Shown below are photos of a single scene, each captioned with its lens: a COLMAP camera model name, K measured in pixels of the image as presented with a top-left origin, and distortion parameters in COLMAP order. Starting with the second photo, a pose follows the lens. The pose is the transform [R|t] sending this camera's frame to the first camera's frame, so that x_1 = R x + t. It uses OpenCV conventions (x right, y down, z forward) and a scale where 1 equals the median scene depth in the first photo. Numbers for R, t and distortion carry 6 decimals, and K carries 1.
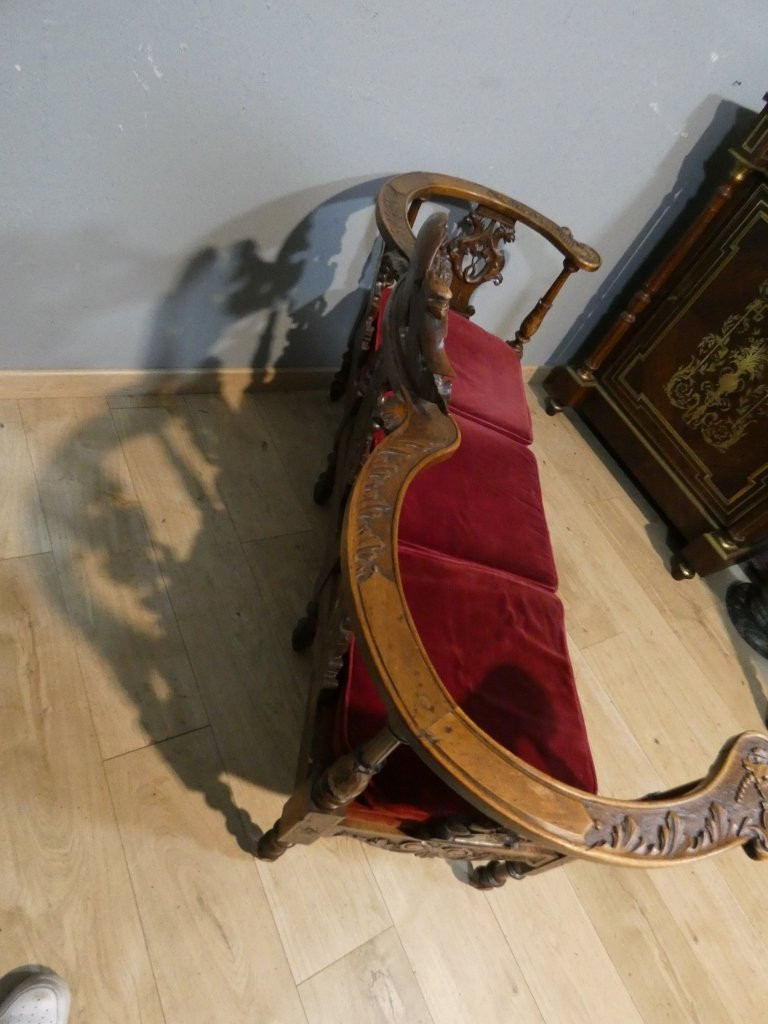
lens RADIAL K [[616.4, 0, 384.0], [0, 616.4, 512.0], [0, 0, 1]] dist [-0.004277, -0.006183]
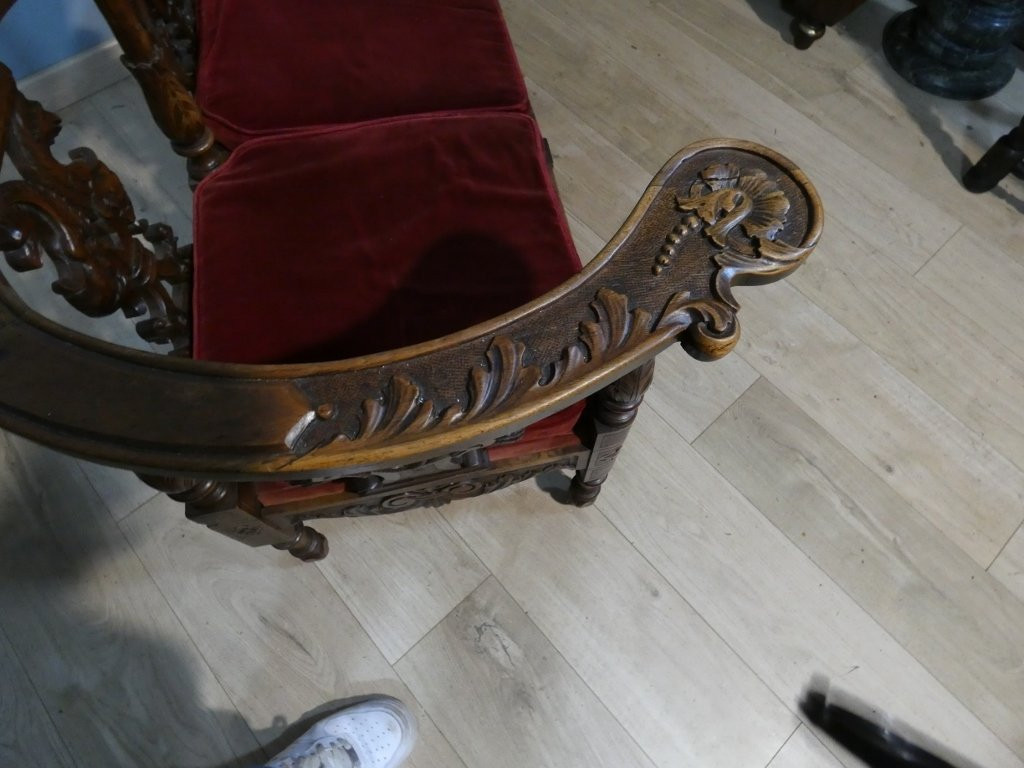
lens RADIAL K [[616.4, 0, 516.0], [0, 616.4, 381.8], [0, 0, 1]] dist [-0.004277, -0.006183]
pose [[0.908087, -0.356381, -0.219934, 0.252109], [0.407161, 0.874191, 0.264592, 0.167238], [0.097969, -0.329821, 0.938946, 0.211374]]
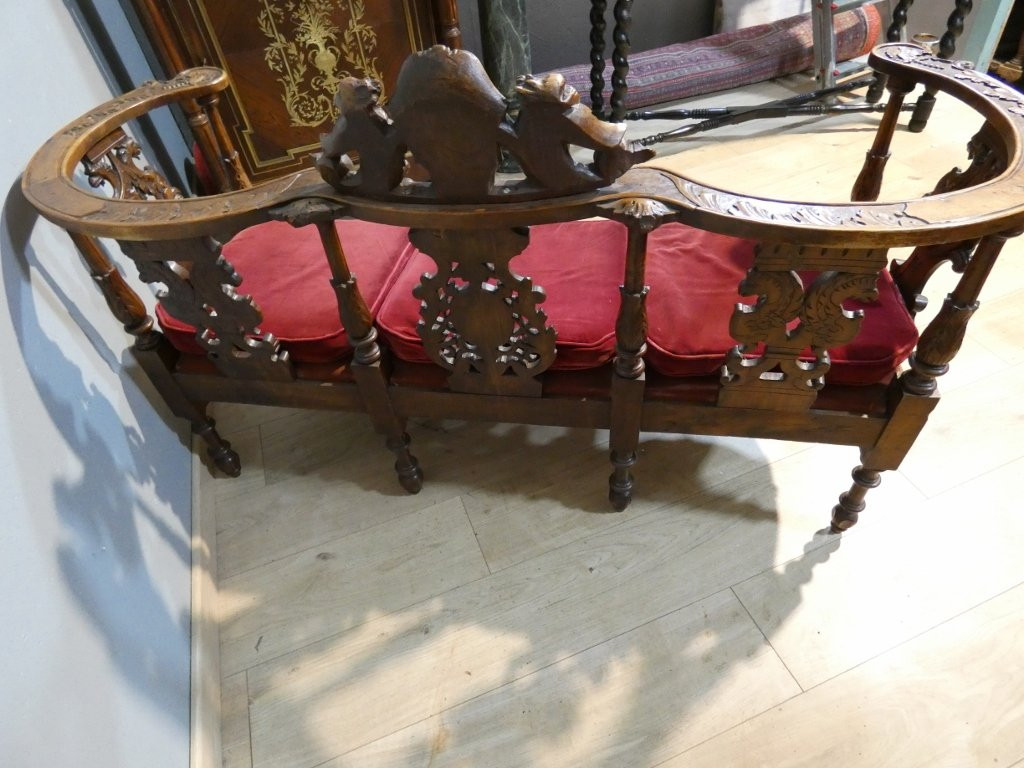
lens RADIAL K [[616.4, 0, 516.0], [0, 616.4, 381.8], [0, 0, 1]] dist [-0.004277, -0.006183]
pose [[0.069681, -0.922050, 0.380747, -0.301578], [0.835402, 0.262534, 0.482887, -0.367667], [-0.545205, 0.284428, 0.788576, 0.286837]]
